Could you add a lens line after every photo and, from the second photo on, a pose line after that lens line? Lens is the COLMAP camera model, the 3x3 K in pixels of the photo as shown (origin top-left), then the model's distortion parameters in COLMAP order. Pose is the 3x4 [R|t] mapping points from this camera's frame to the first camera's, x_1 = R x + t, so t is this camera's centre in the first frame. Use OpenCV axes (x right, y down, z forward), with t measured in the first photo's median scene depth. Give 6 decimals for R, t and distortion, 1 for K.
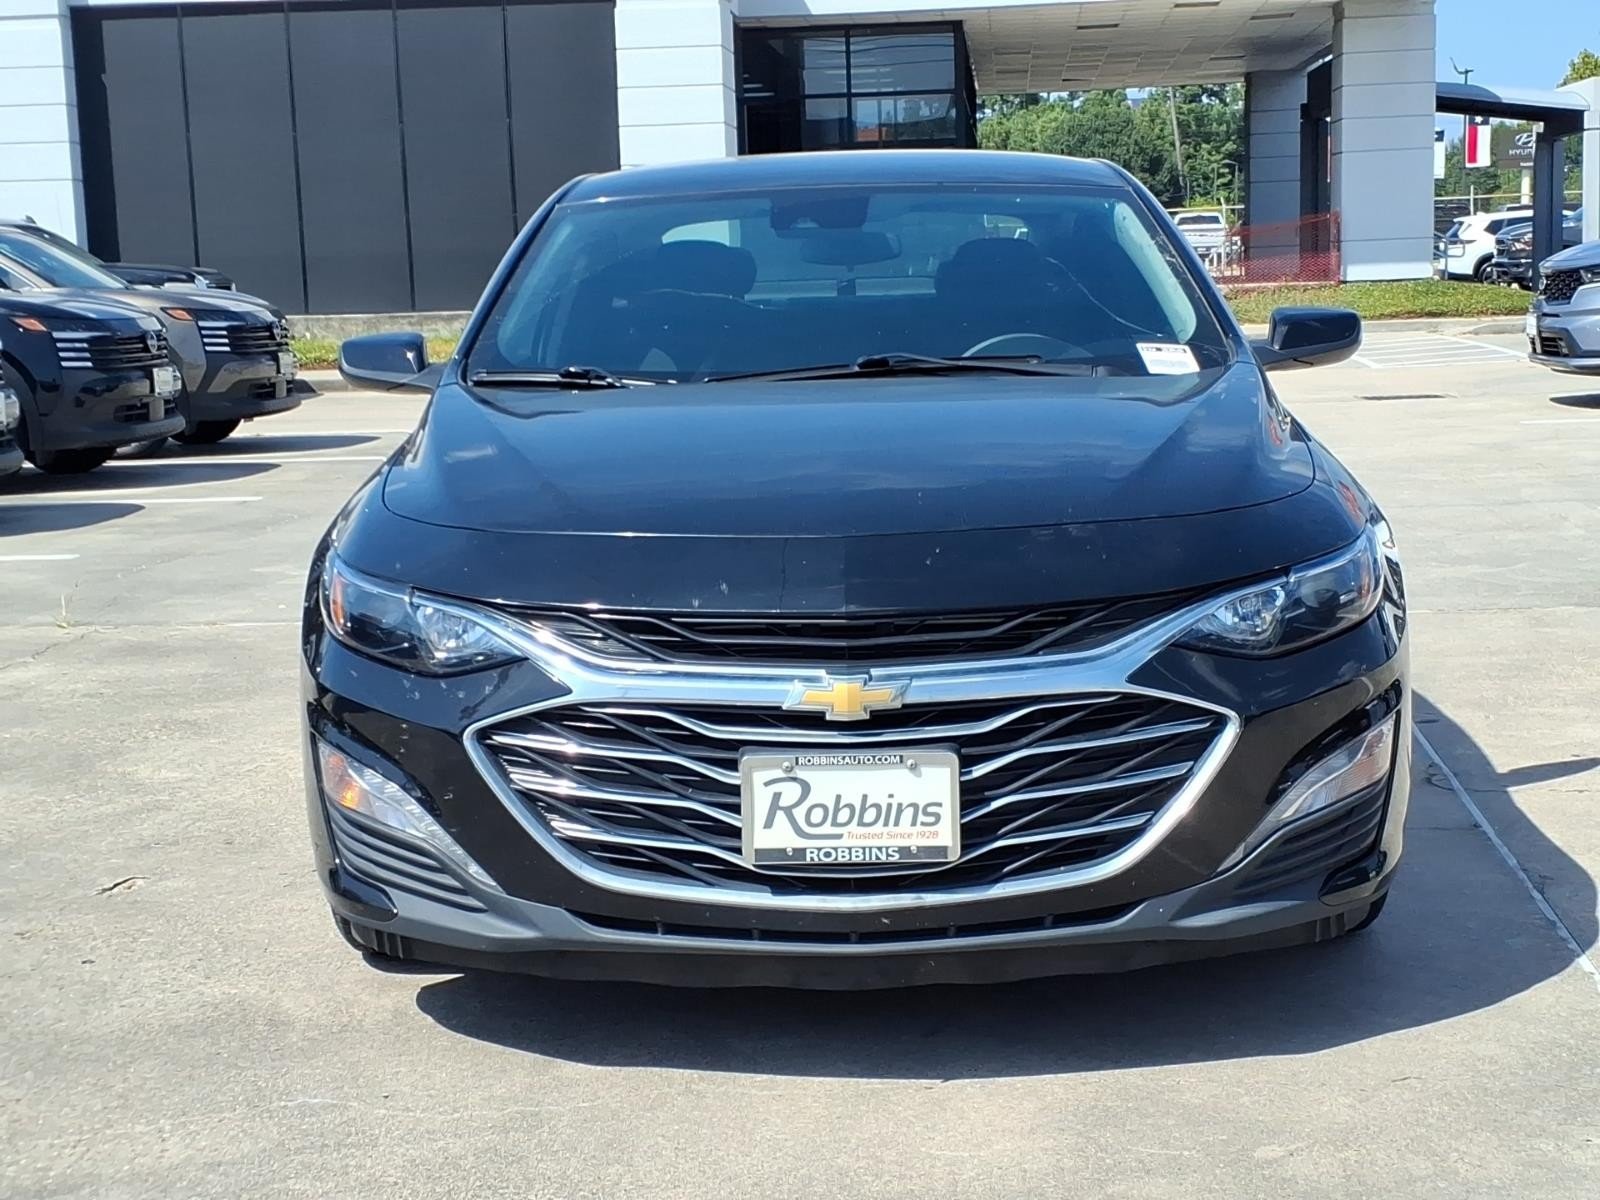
lens RADIAL K [[2468.3, 0, 763.8], [0, 2468.3, 595.9], [0, 0, 1]] dist [0.301123, -1.021646]
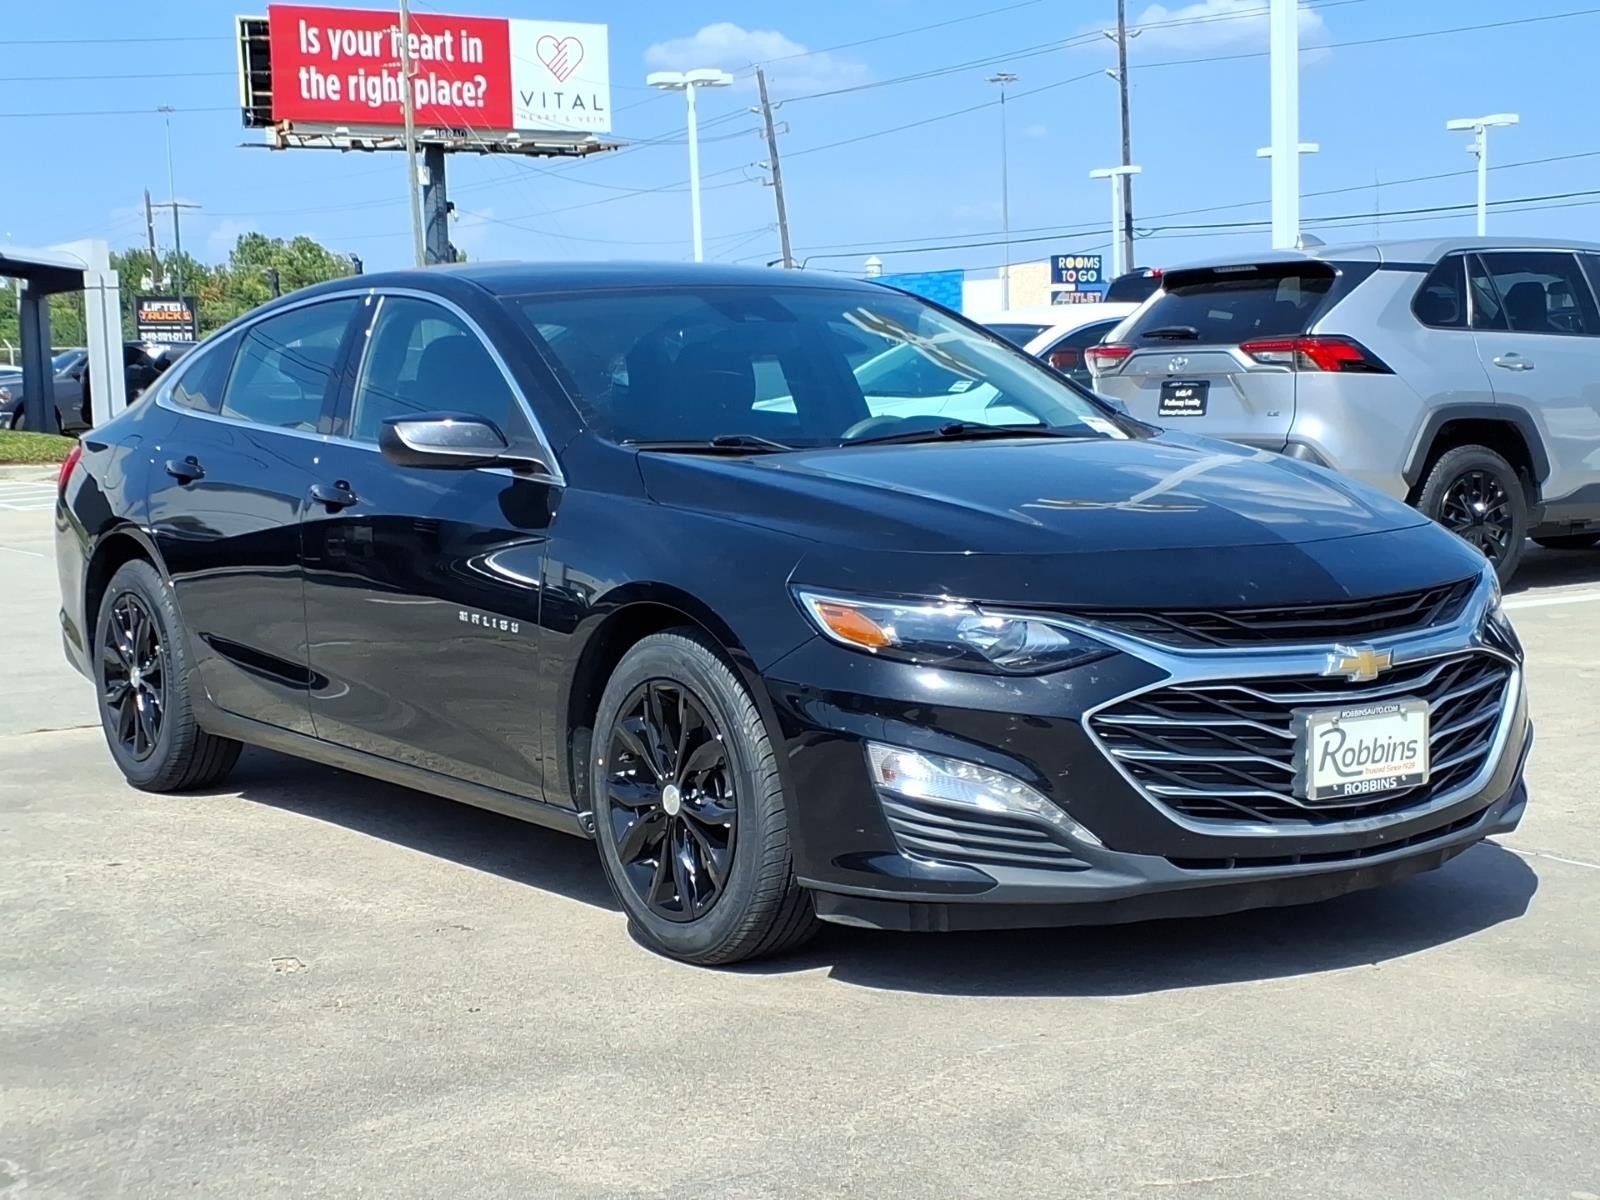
lens RADIAL K [[2468.3, 0, 763.8], [0, 2468.3, 595.9], [0, 0, 1]] dist [0.301123, -1.021646]
pose [[0.804396, -0.037097, 0.592935, -0.979907], [0.074203, 0.996507, -0.038319, 0.032848], [-0.589442, 0.074821, 0.804338, 0.134367]]
